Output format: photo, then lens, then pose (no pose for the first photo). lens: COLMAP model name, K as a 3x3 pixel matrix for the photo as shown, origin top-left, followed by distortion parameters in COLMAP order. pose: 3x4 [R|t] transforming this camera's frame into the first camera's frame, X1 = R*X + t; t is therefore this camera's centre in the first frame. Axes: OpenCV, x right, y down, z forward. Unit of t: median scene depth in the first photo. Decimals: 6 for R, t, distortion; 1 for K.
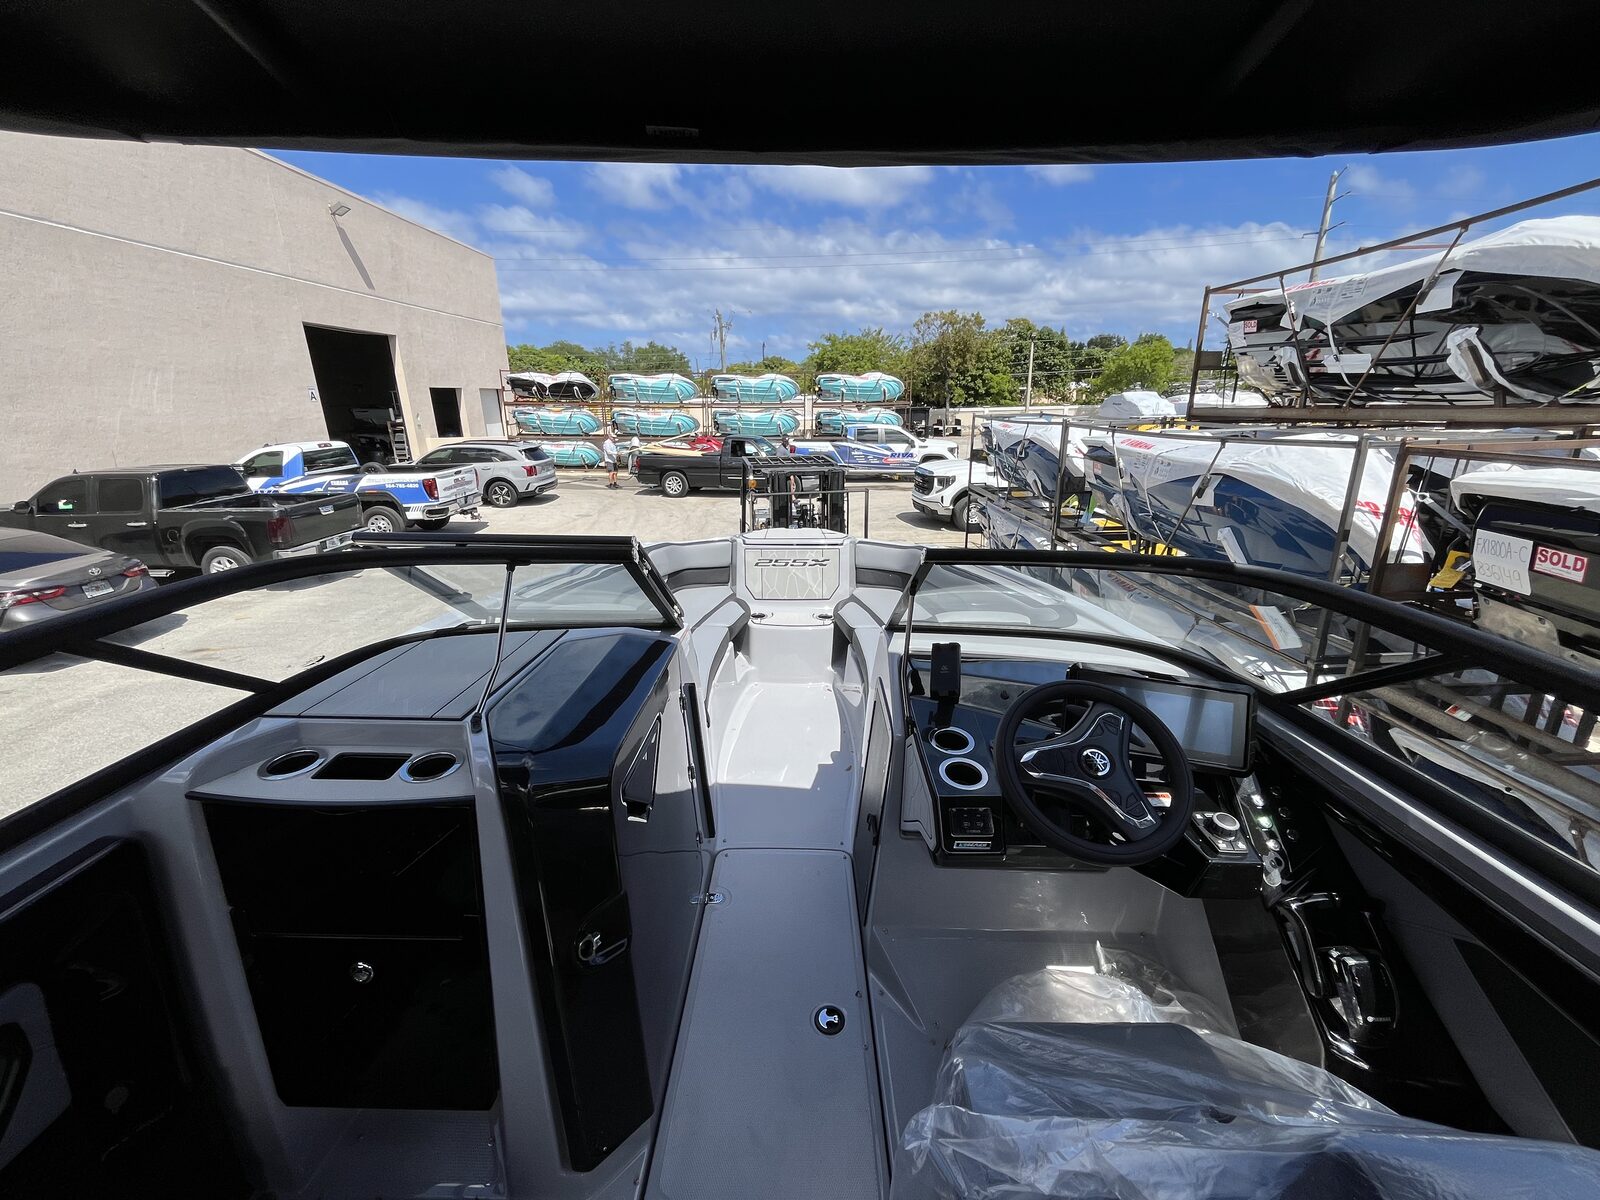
lens RADIAL K [[642.7, 0, 793.9], [0, 642.7, 597.0], [0, 0, 1]] dist [-0.003187, 0.000036]
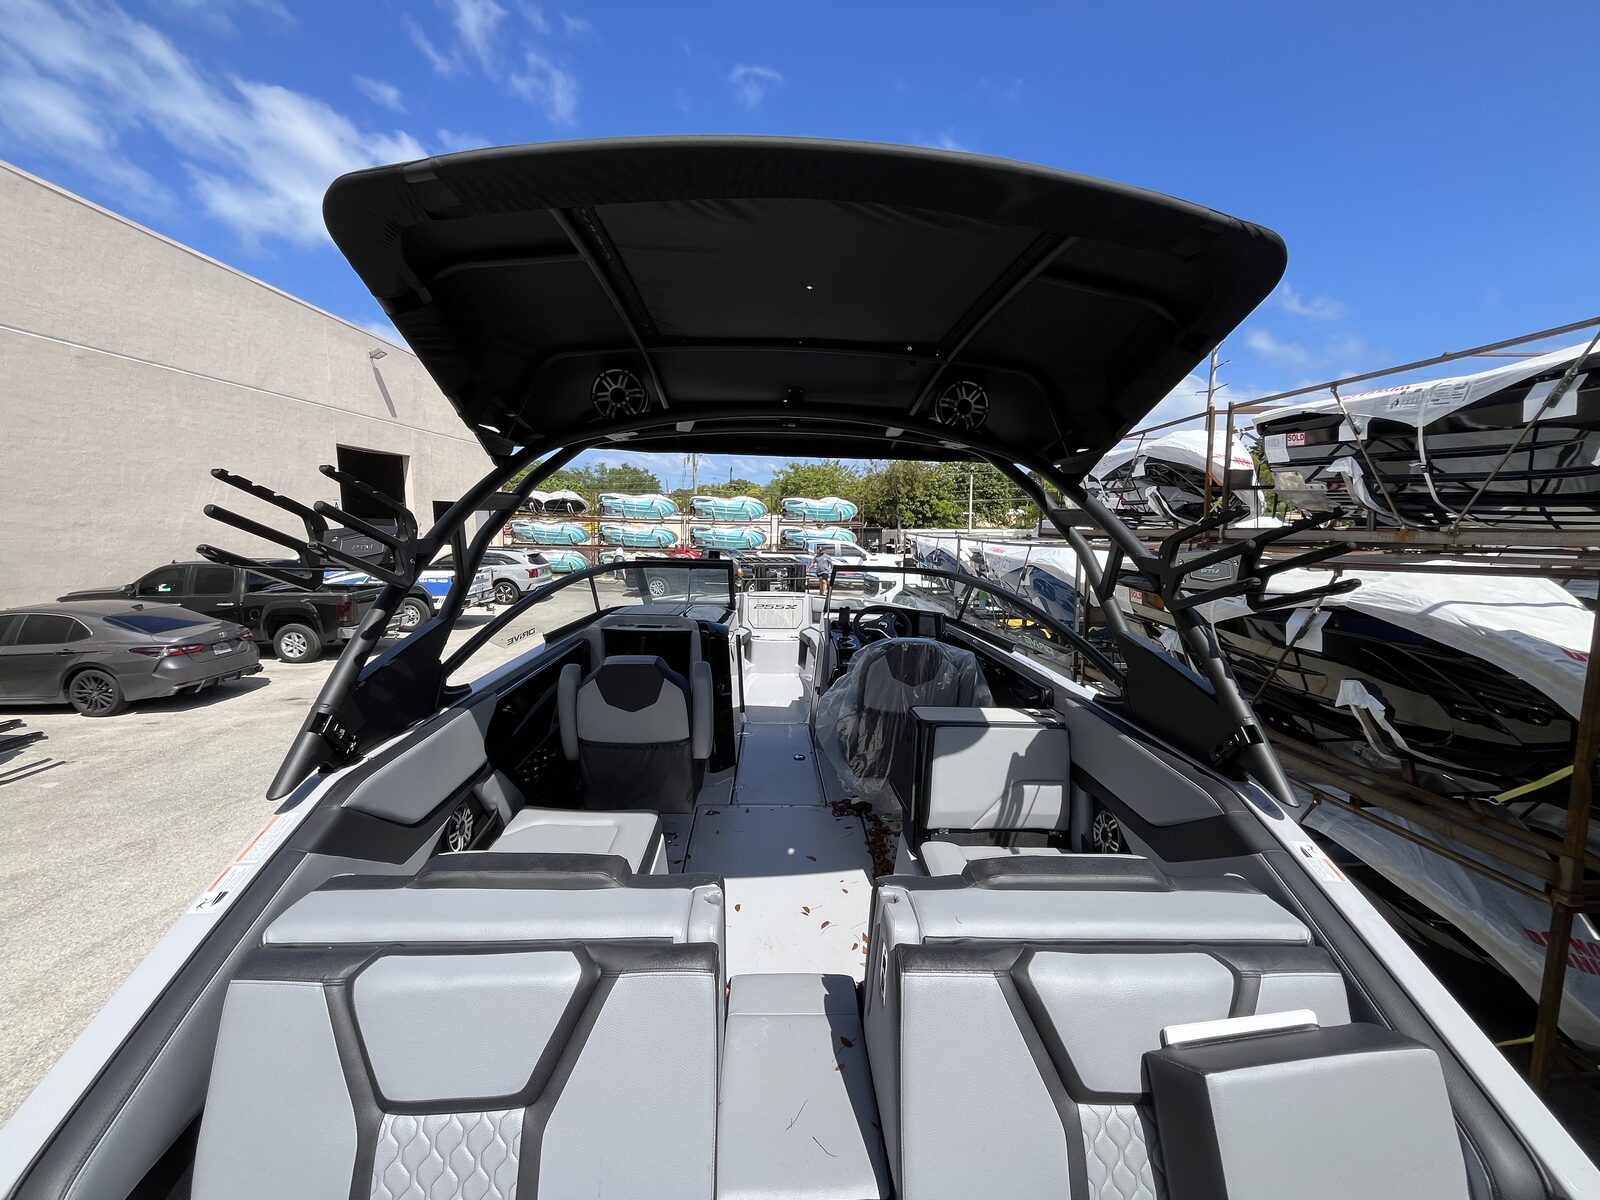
lens RADIAL K [[646.8, 0, 793.5], [0, 646.8, 599.4], [0, 0, 1]] dist [-0.001486, -0.000869]
pose [[0.998210, 0.014203, 0.058100, -0.015030], [-0.003873, 0.984706, -0.174179, 0.061875], [-0.059686, 0.173642, 0.982998, -0.194777]]
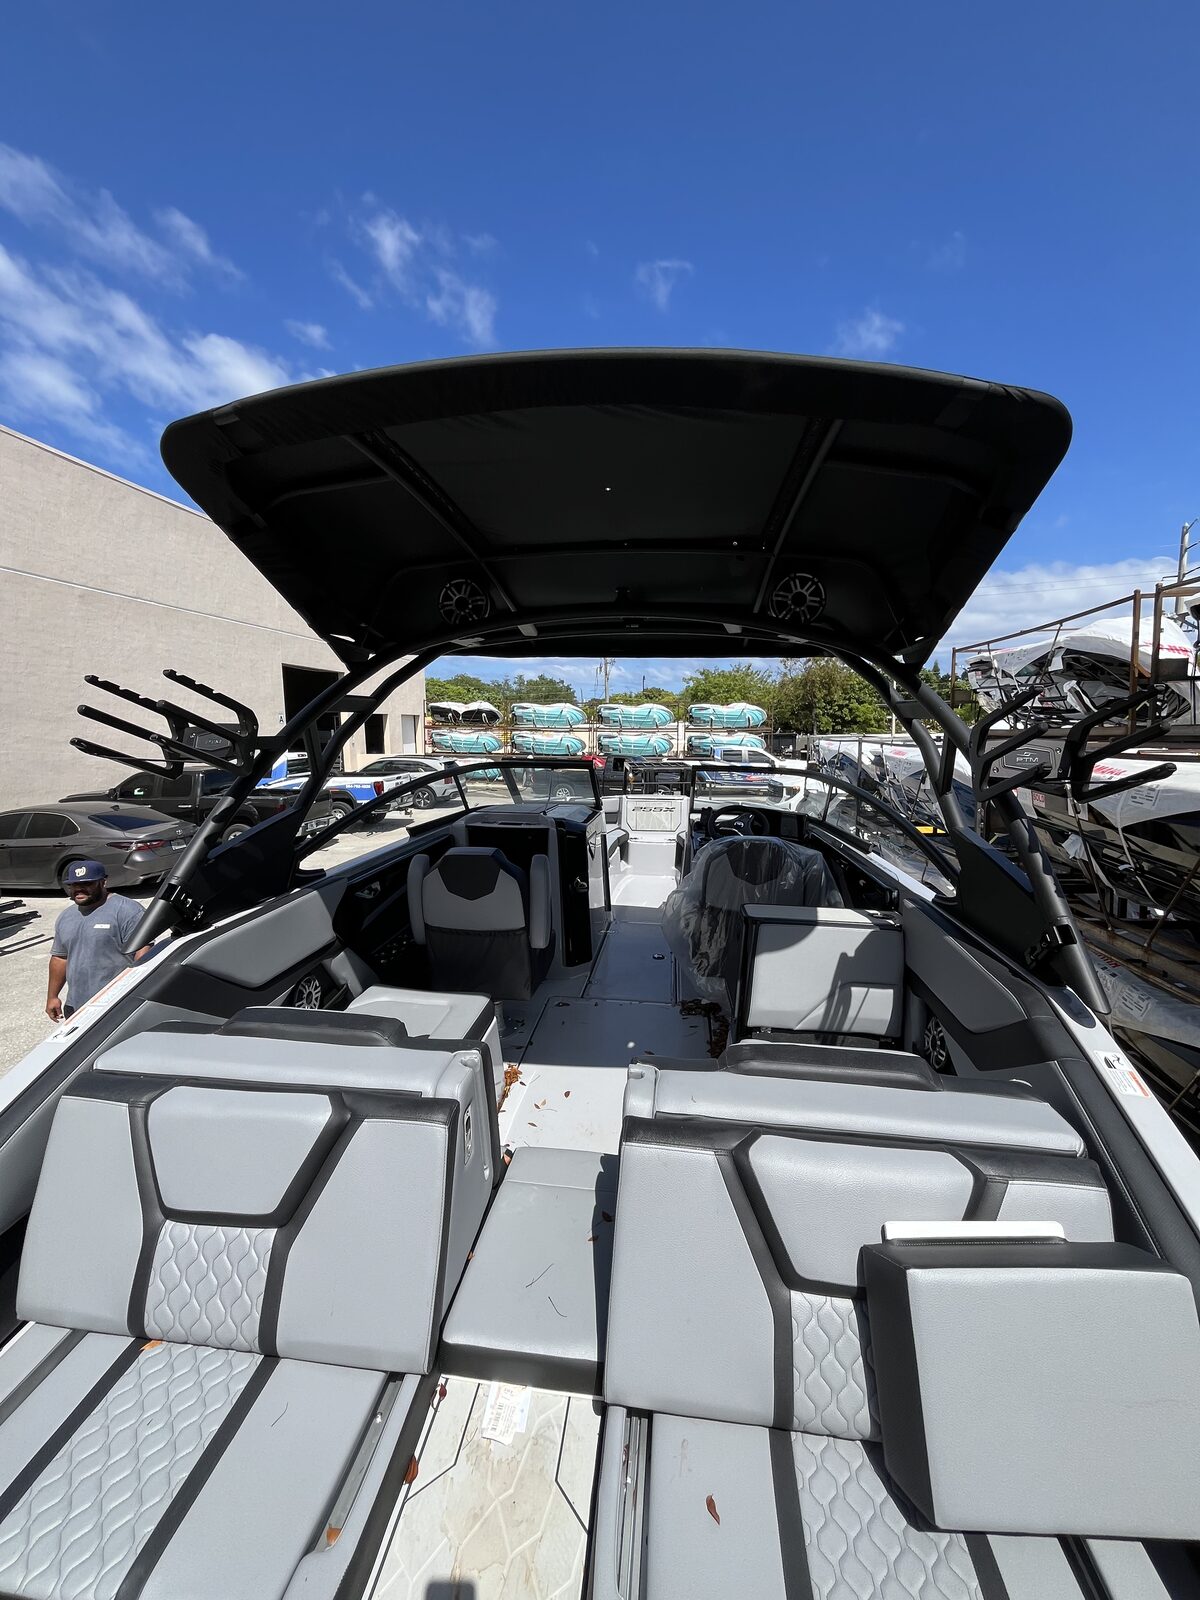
lens RADIAL K [[646.8, 0, 601.8], [0, 646.8, 795.1], [0, 0, 1]] dist [-0.001486, -0.000869]
pose [[0.994153, 0.018332, -0.106417, 0.011551], [-0.038373, 0.981137, -0.189467, 0.066202], [0.100937, 0.192442, 0.976103, -0.198321]]
